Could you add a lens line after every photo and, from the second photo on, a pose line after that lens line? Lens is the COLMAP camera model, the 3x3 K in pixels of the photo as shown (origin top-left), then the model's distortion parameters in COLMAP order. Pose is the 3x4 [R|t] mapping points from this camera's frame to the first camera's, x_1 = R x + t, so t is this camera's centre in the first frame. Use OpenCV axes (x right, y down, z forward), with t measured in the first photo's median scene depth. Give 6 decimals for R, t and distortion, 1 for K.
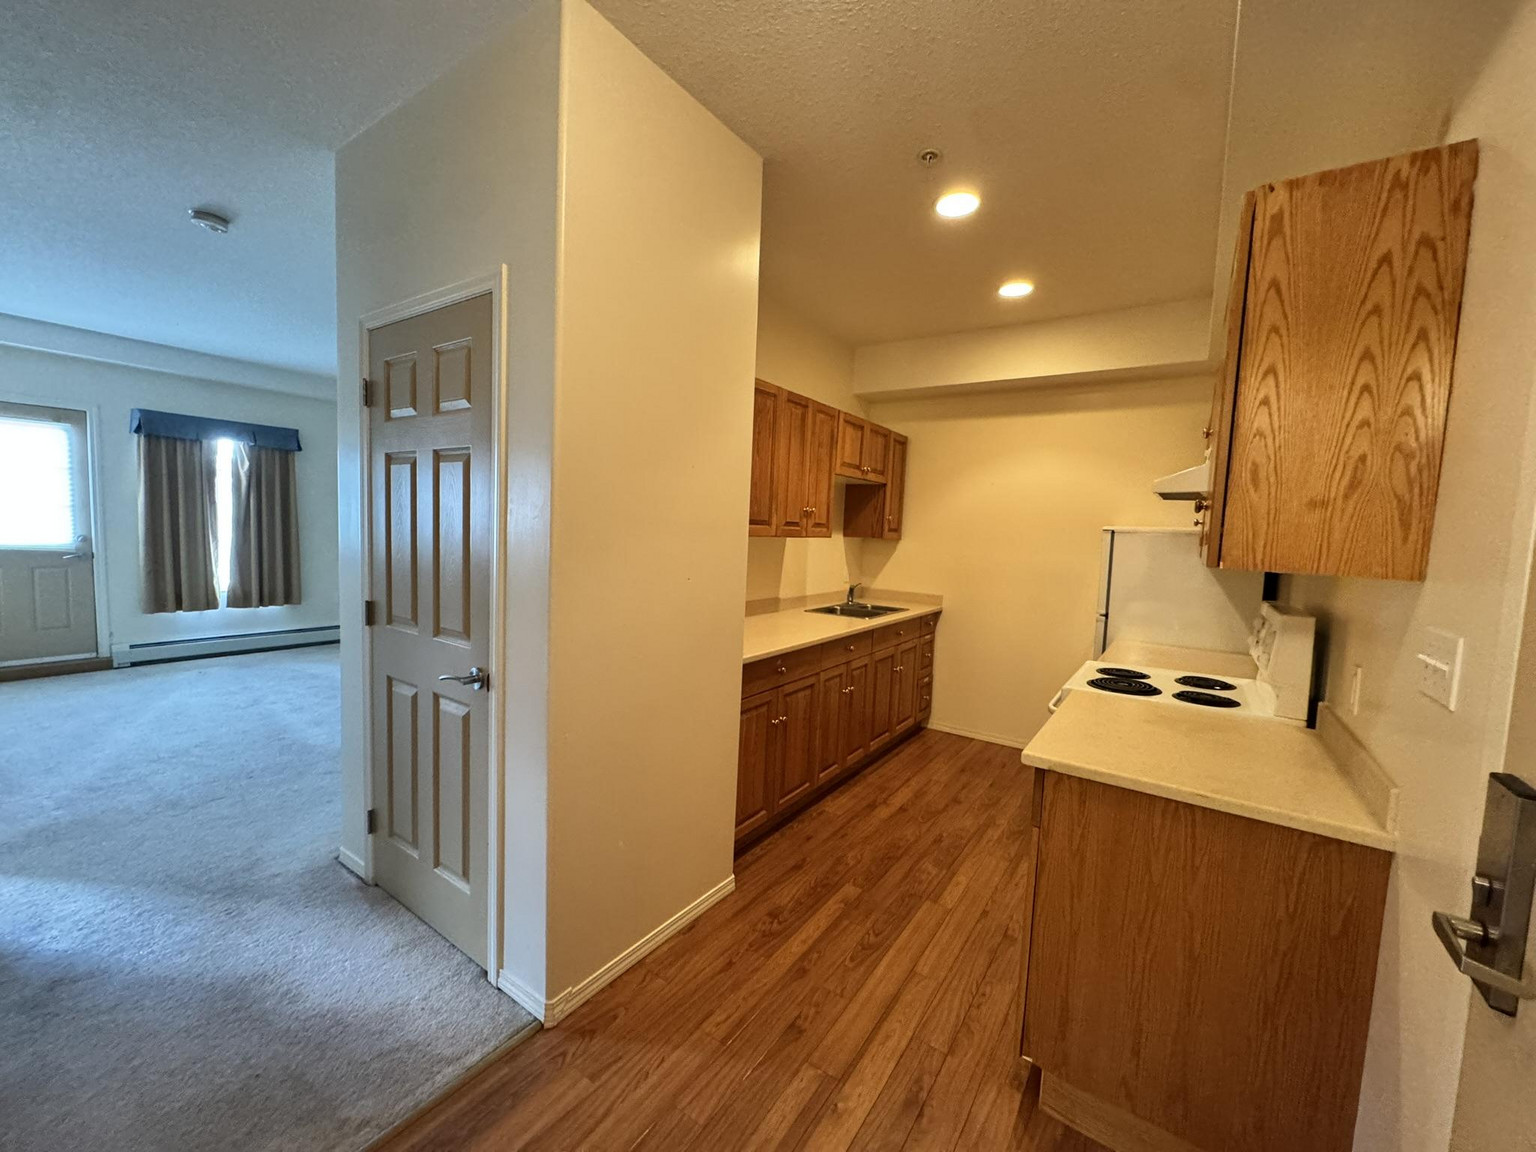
lens RADIAL K [[613.7, 0, 766.2], [0, 613.7, 575.2], [0, 0, 1]] dist [-0.001586, -0.000150]
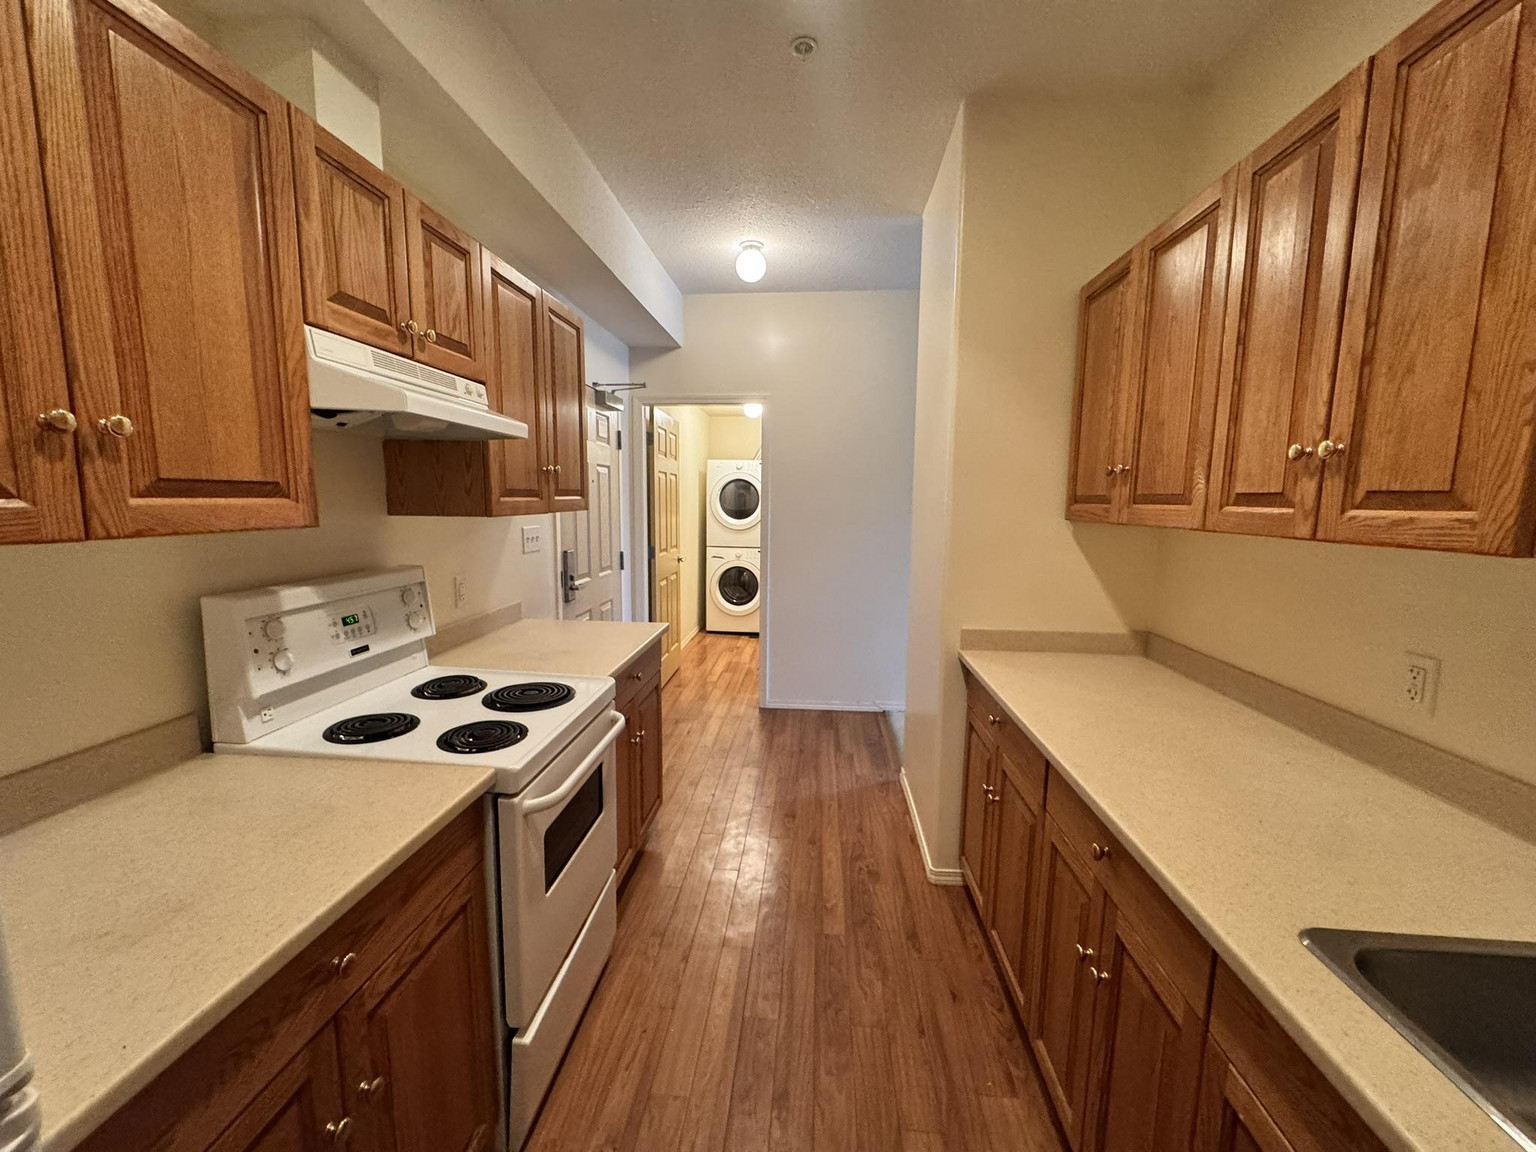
lens RADIAL K [[613.7, 0, 767.7], [0, 613.7, 577.9], [0, 0, 1]] dist [-0.001586, -0.000150]
pose [[-0.866776, 0.003311, -0.498687, 0.624586], [-0.095334, 0.980436, 0.172212, -0.094287], [0.489501, 0.196811, -0.849503, 1.542765]]
